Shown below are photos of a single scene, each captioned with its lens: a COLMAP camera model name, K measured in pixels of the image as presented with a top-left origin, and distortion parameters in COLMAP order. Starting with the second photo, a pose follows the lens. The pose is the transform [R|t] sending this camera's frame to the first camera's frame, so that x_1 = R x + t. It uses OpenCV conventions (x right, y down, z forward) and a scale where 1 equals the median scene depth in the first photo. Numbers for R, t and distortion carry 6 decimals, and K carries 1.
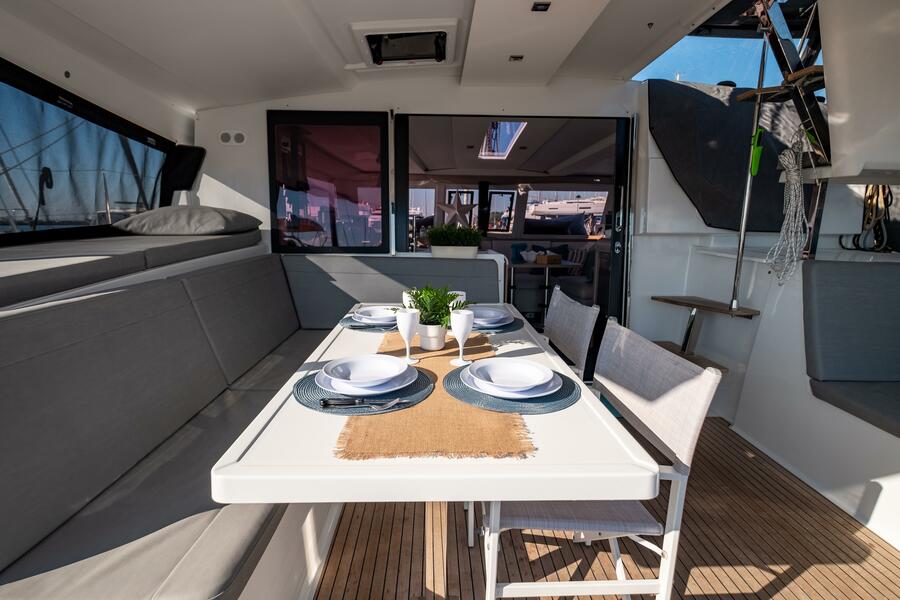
lens RADIAL K [[445.4, 0, 450.0], [0, 445.4, 300.0], [0, 0, 1]] dist [-0.003428, -0.000551]
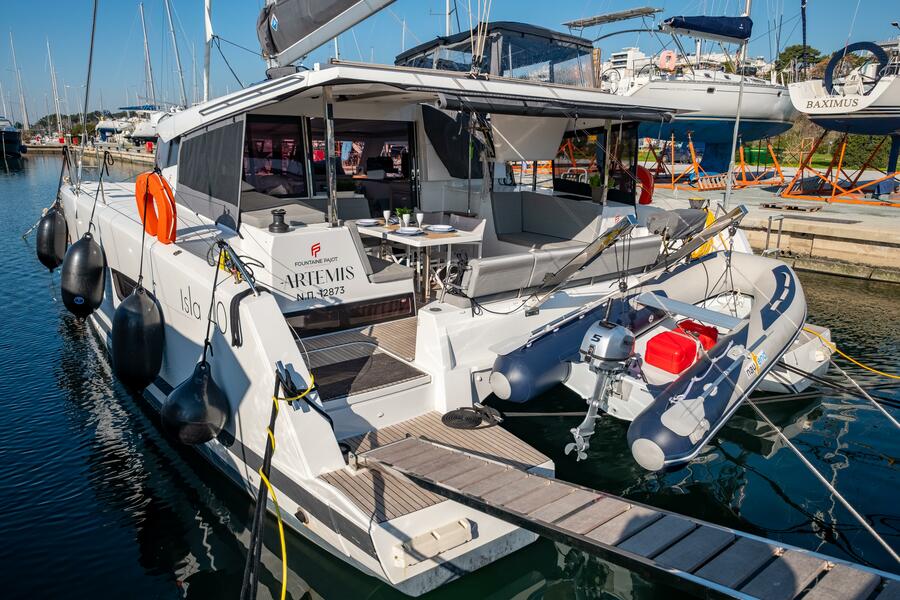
lens RADIAL K [[619.1, 0, 450.0], [0, 619.1, 300.0], [0, 0, 1]] dist [-0.005094, -0.000637]
pose [[0.797589, -0.146436, 0.585157, -1.237424], [0.094341, 0.988430, 0.118765, 0.064005], [-0.595778, -0.039521, 0.802176, -1.381652]]
